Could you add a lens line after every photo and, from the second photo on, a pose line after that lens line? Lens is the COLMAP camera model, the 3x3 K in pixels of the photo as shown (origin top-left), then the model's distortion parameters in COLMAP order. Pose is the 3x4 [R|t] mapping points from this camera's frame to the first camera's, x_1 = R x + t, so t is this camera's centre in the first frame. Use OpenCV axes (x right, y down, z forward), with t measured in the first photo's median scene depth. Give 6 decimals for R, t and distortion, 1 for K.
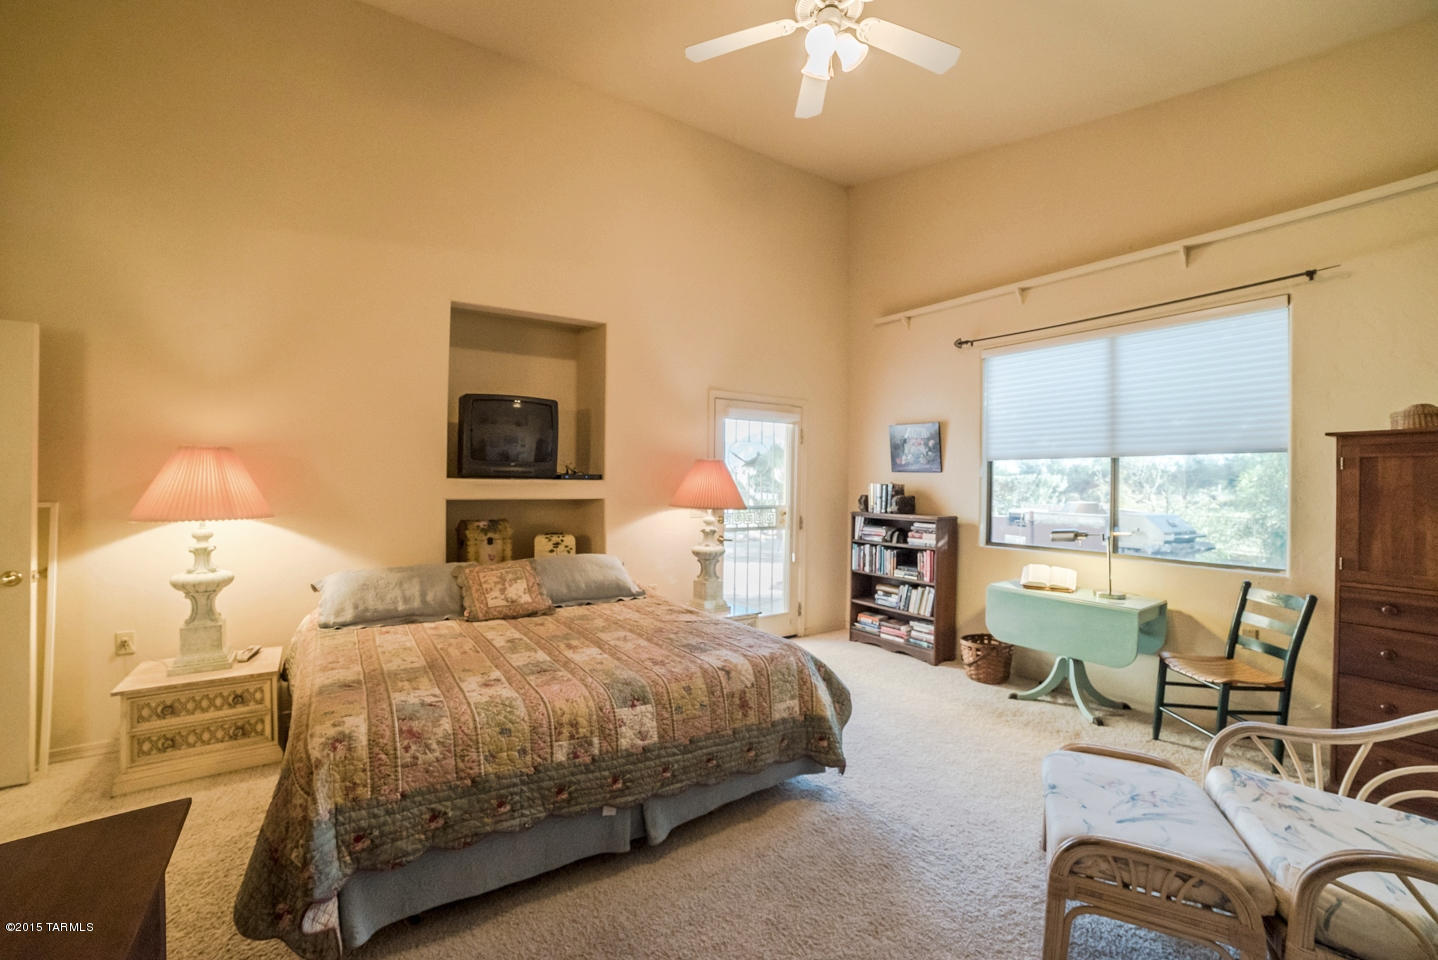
lens RADIAL K [[597.7, 0, 719.0], [0, 597.7, 480.0], [0, 0, 1]] dist [-0.056082, 0.000319]
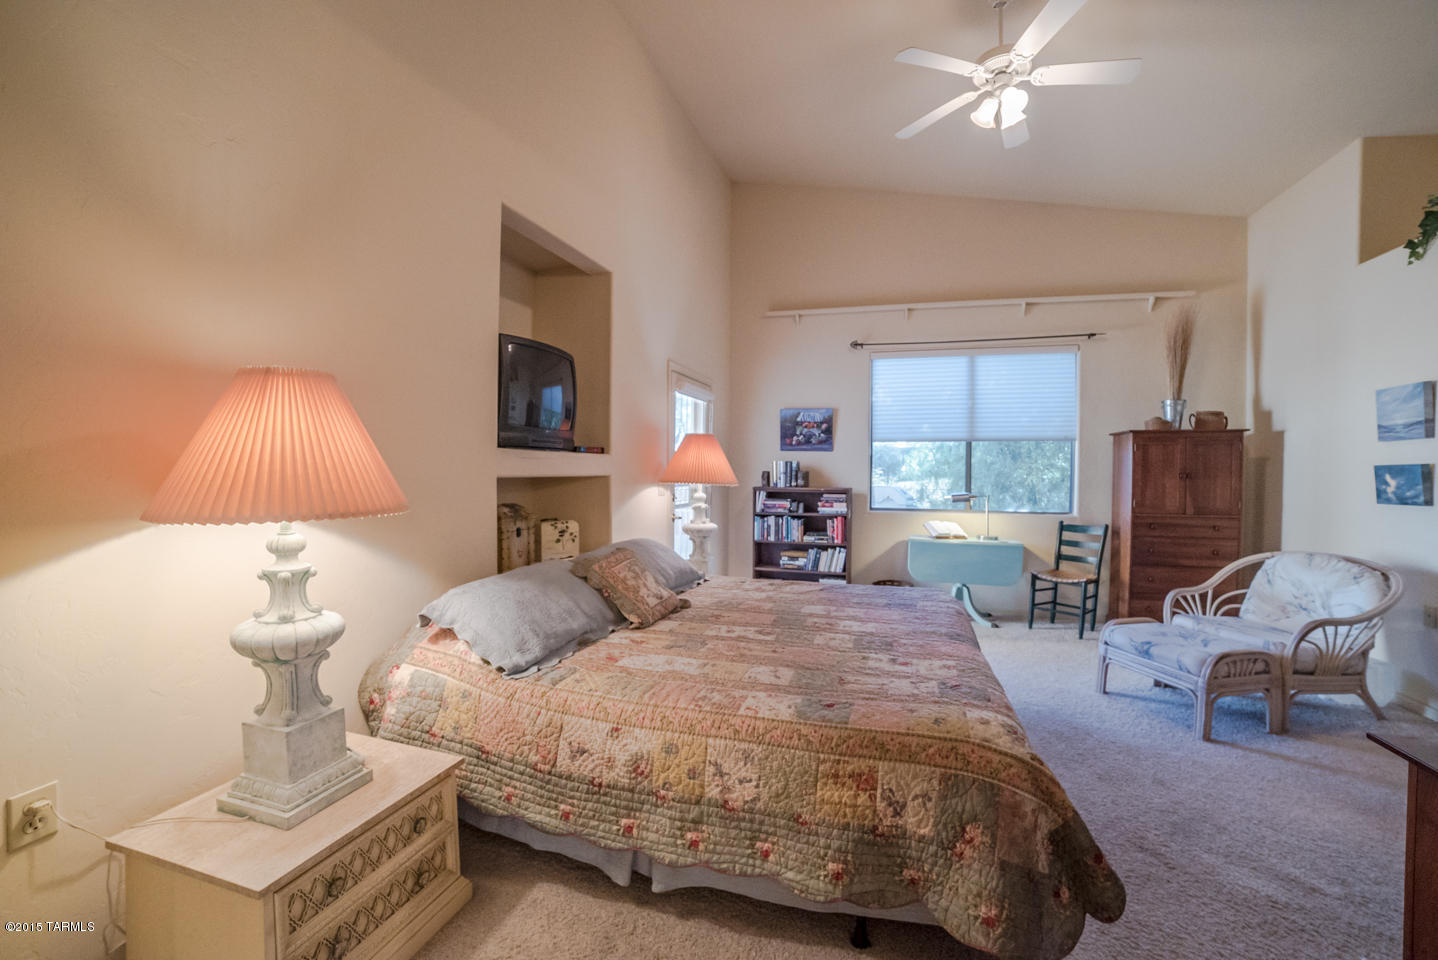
lens RADIAL K [[602.2, 0, 721.9], [0, 602.2, 474.4], [0, 0, 1]] dist [-0.074272, -0.000076]
pose [[0.778379, -0.009019, 0.627730, -0.661074], [-0.002779, 0.999838, 0.017811, 0.015122], [-0.627788, -0.015609, 0.778228, 0.245651]]
